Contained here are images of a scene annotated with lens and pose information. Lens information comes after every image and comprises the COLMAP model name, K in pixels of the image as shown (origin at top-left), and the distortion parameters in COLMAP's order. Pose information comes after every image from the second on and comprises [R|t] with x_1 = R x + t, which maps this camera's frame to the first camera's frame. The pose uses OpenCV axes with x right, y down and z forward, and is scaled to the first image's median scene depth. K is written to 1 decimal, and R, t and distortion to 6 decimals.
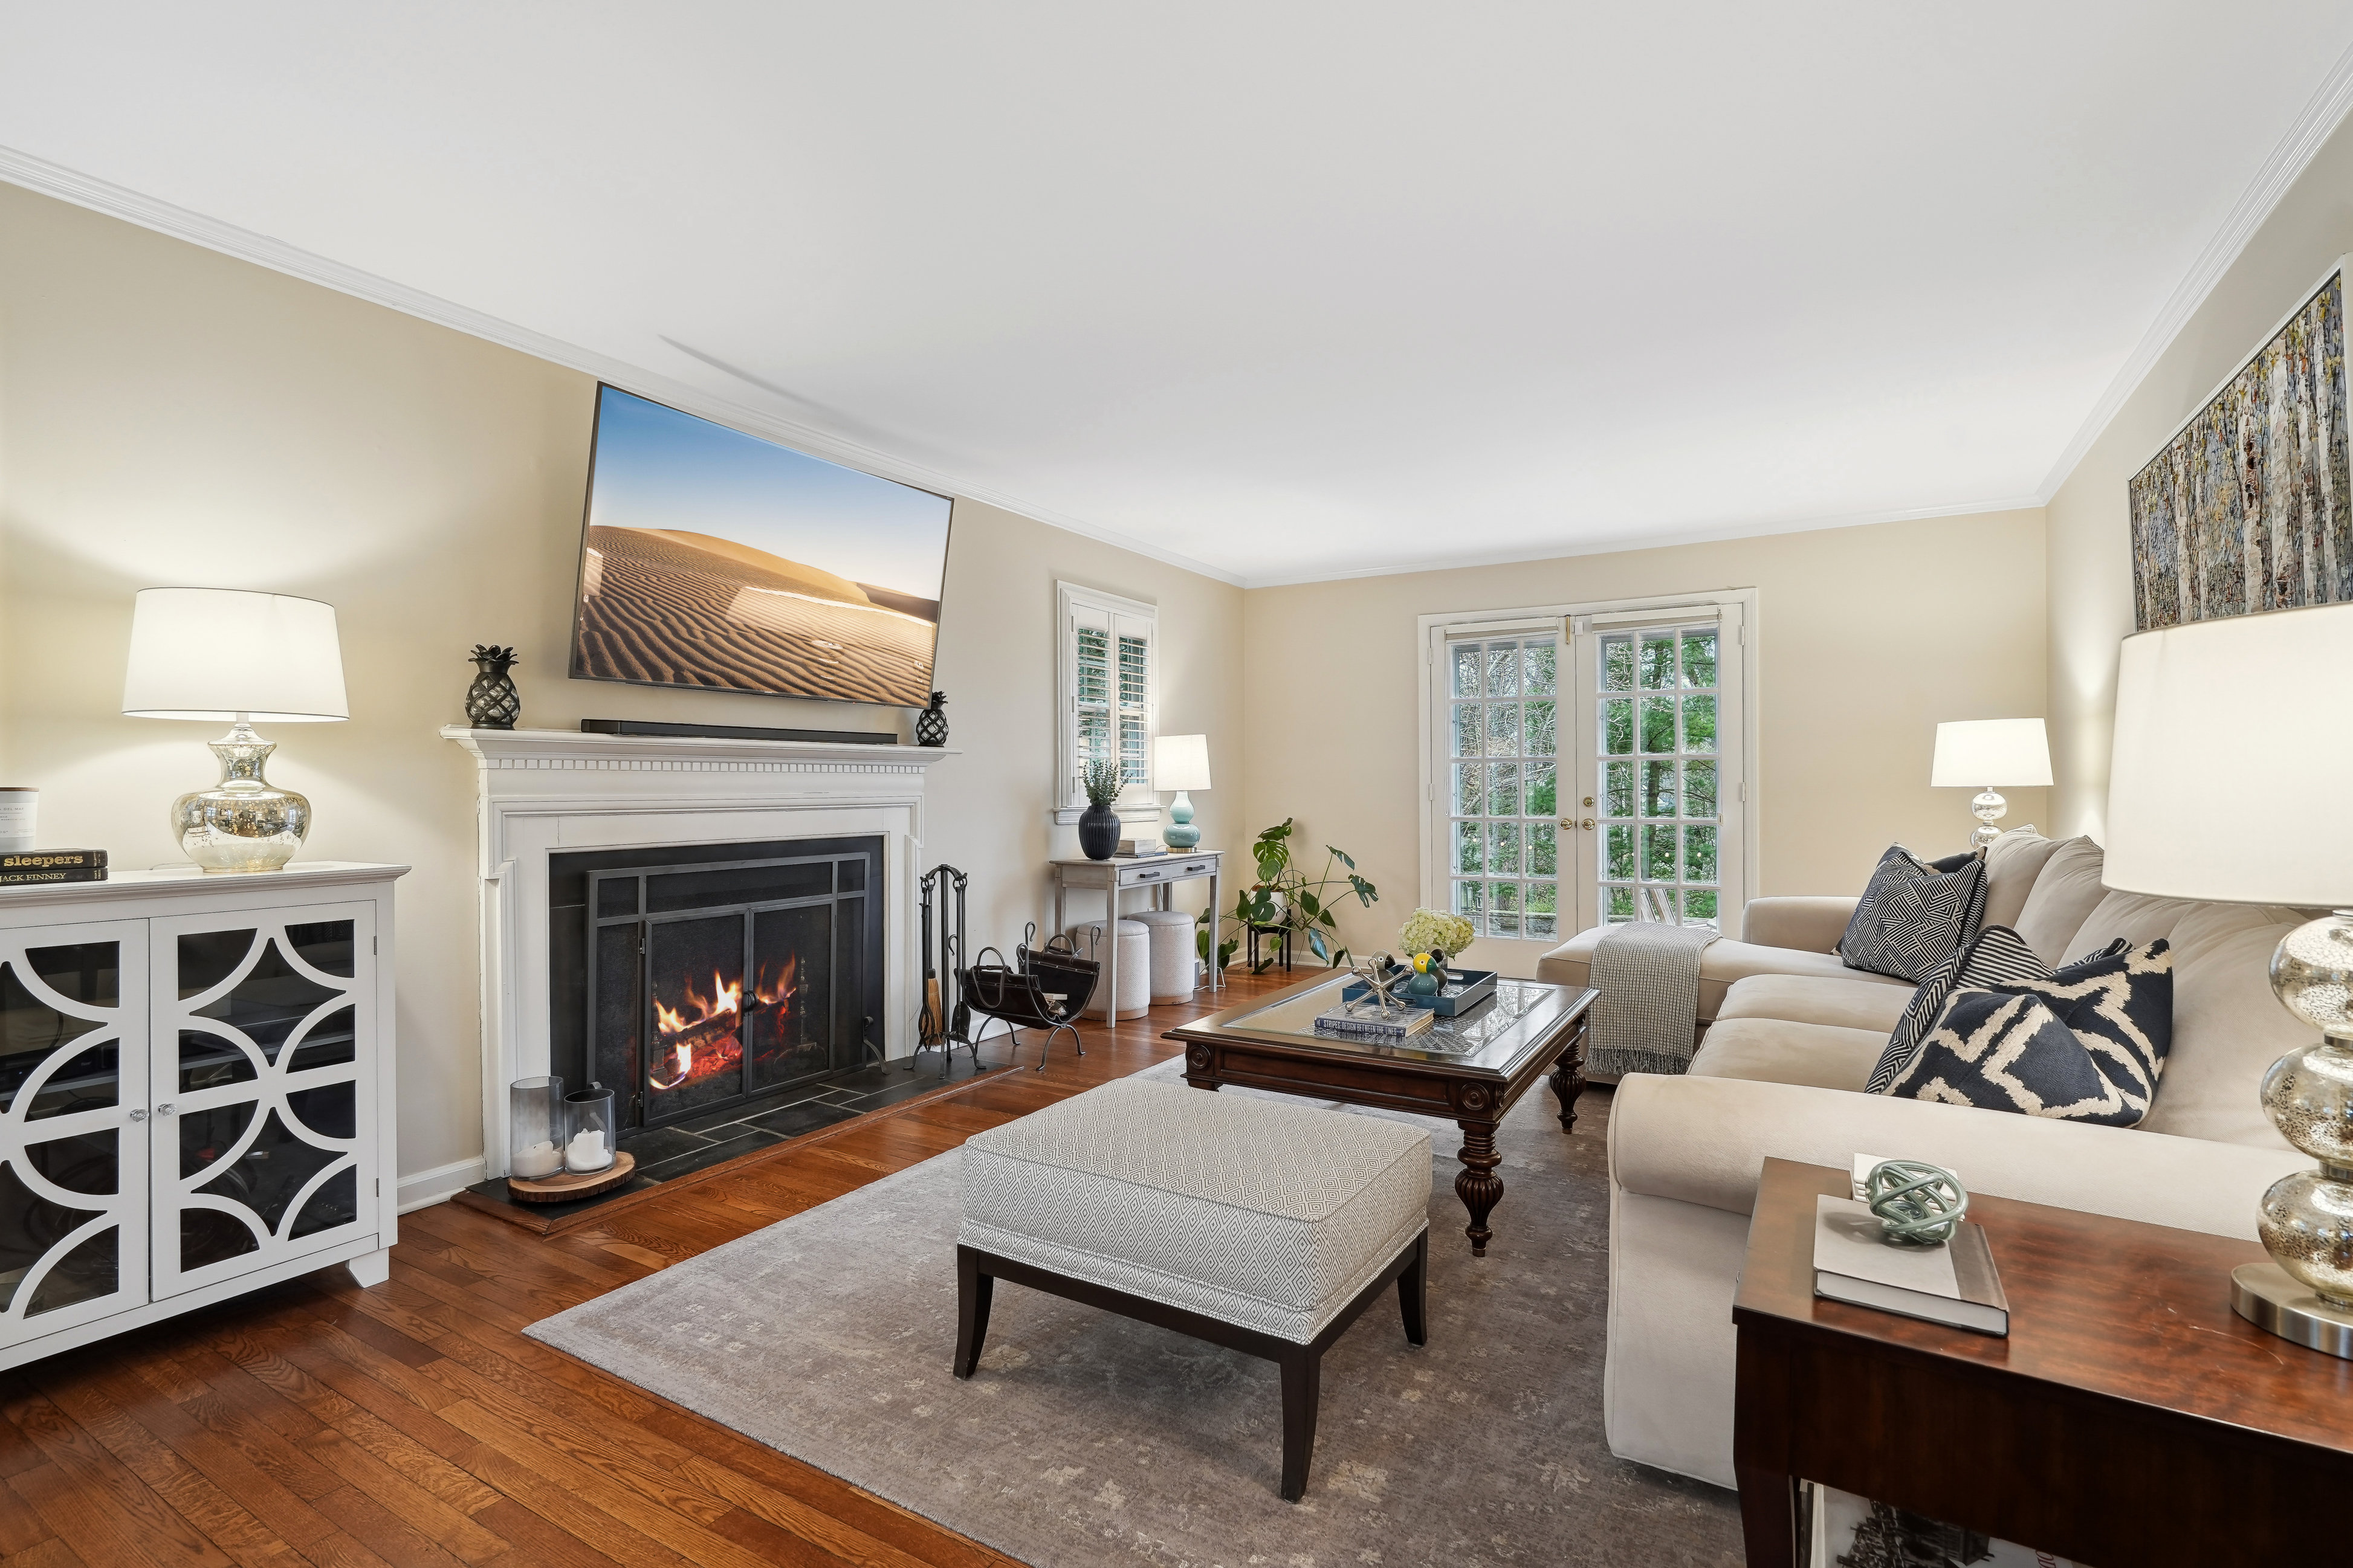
lens RADIAL K [[1080.4, 0, 1226.2], [0, 1080.4, 797.4], [0, 0, 1]] dist [-0.002722, 0.000036]
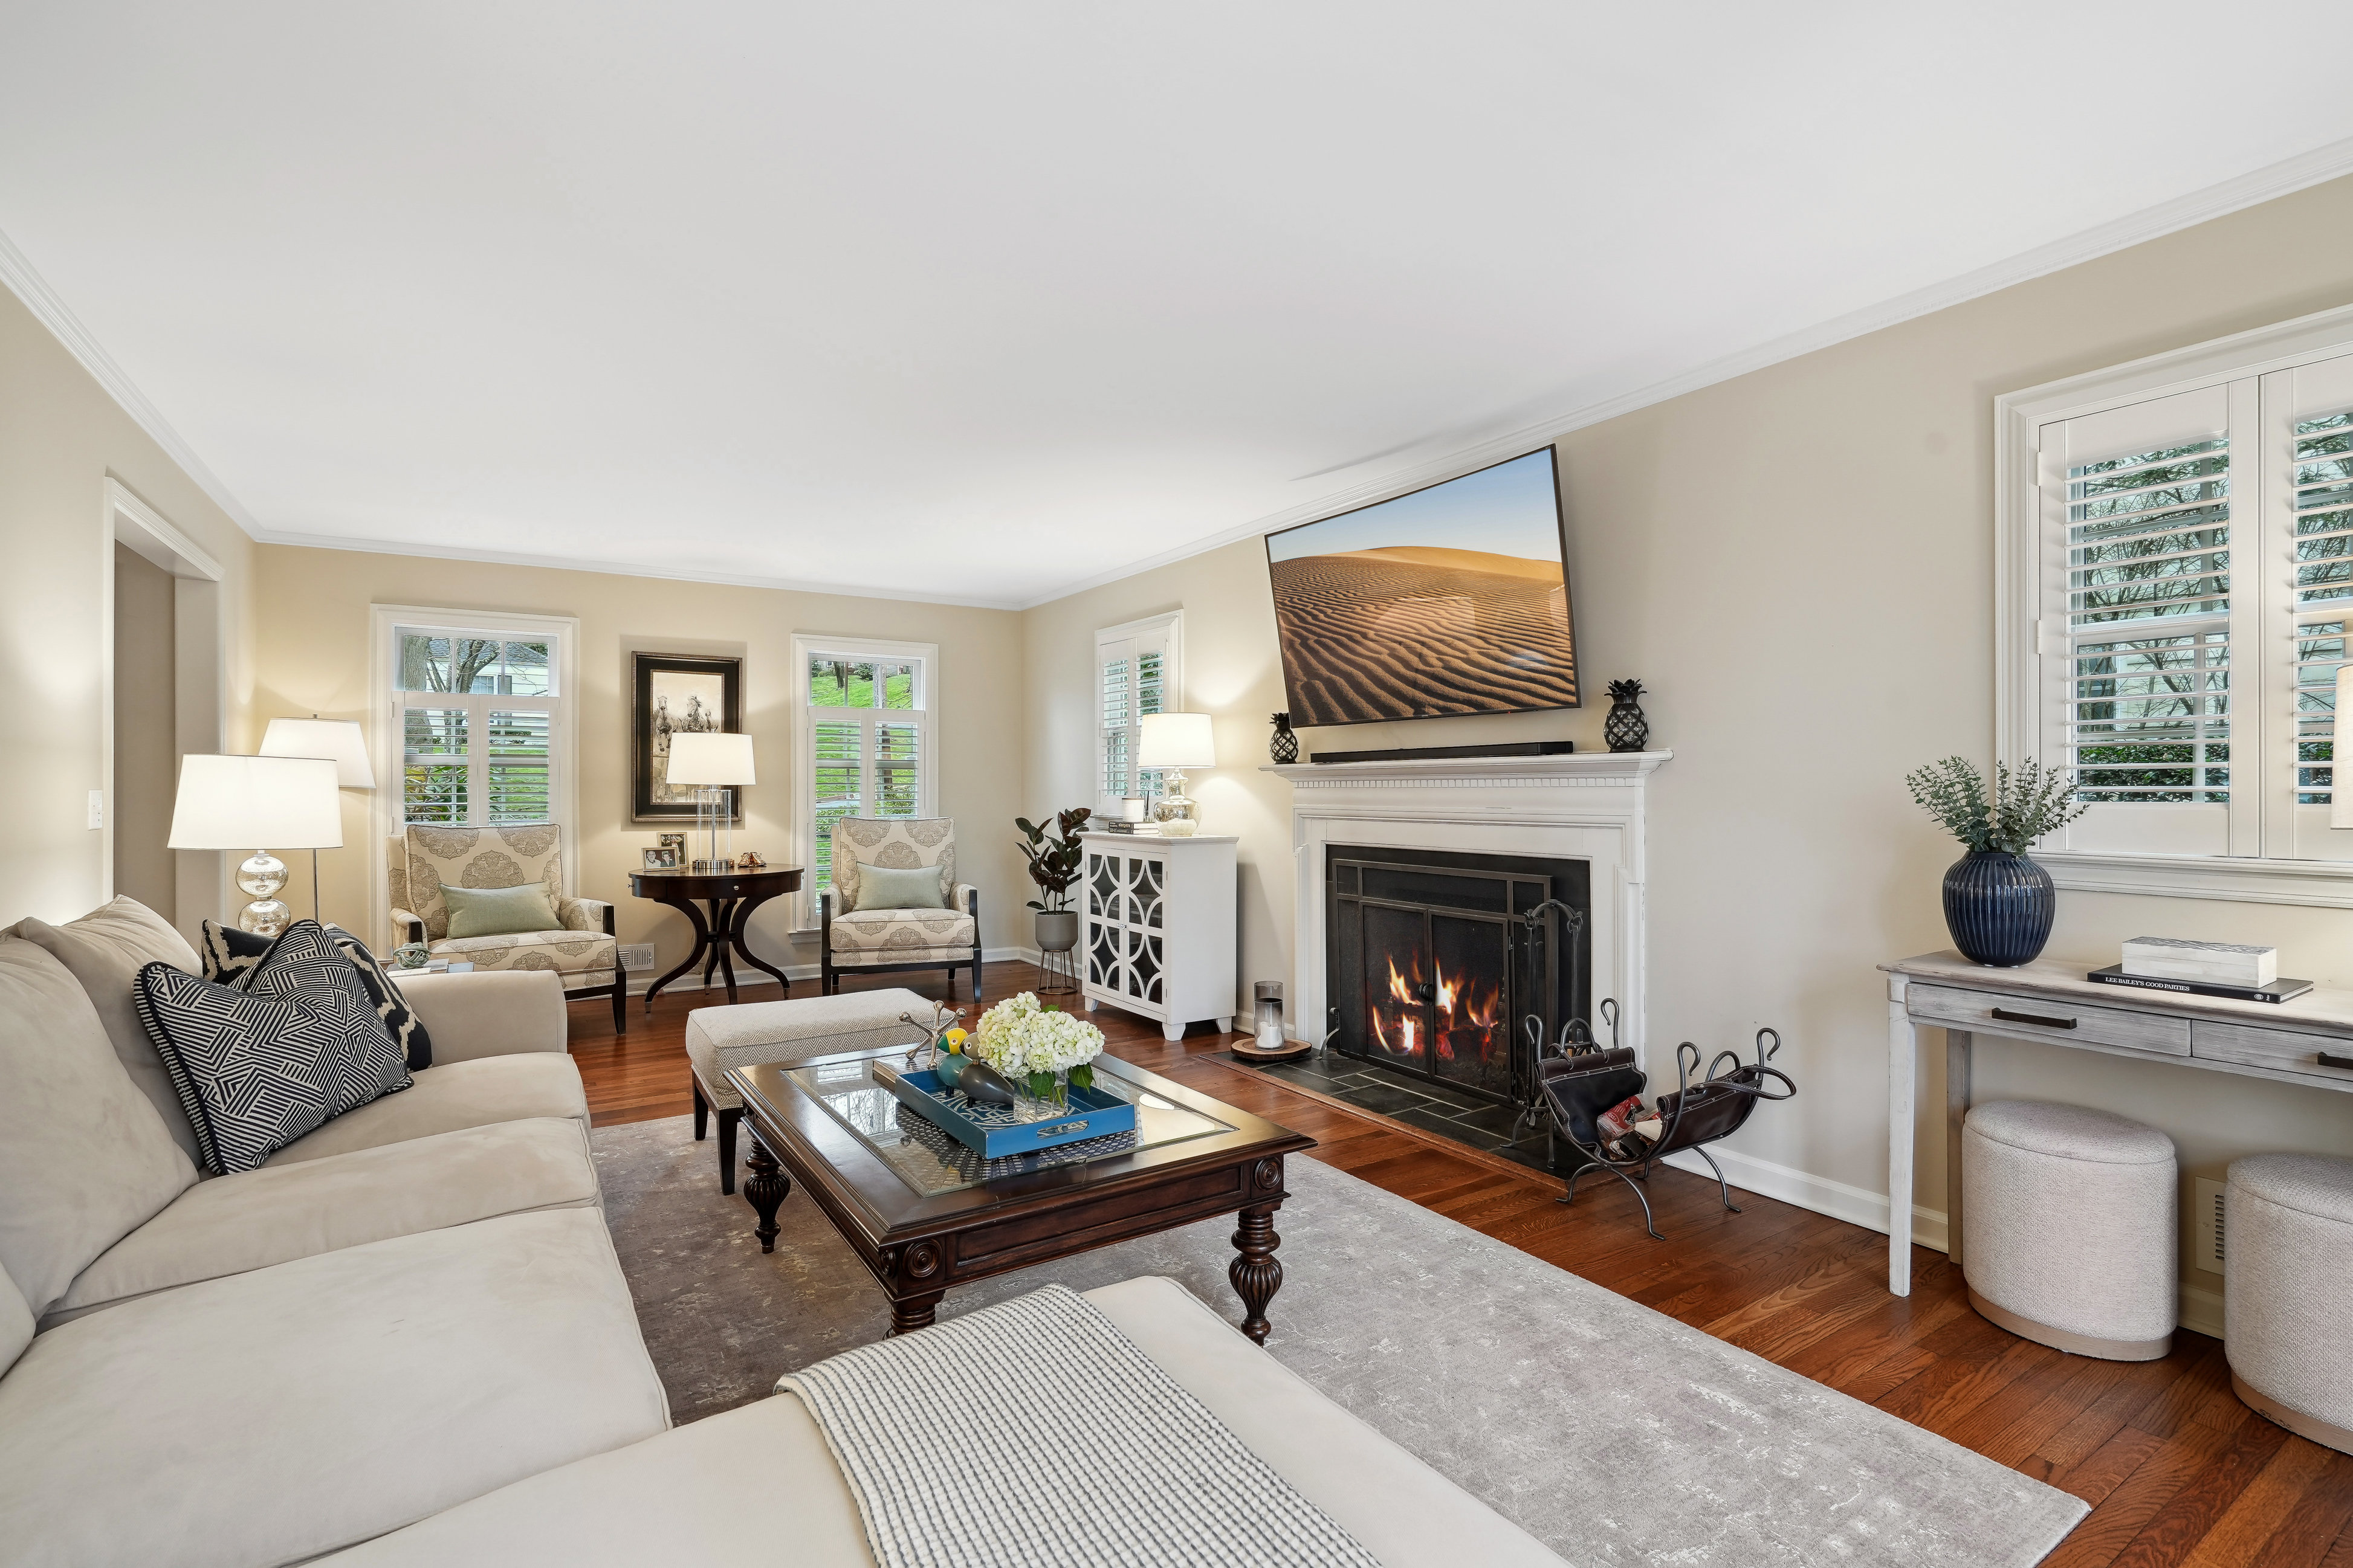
lens RADIAL K [[1080.4, 0, 1226.2], [0, 1080.4, 797.4], [0, 0, 1]] dist [-0.002722, 0.000036]
pose [[-0.442339, 0.002040, -0.896846, 0.685870], [-0.014120, 0.999858, 0.009238, -0.022275], [0.896737, 0.016750, -0.442247, 1.360077]]
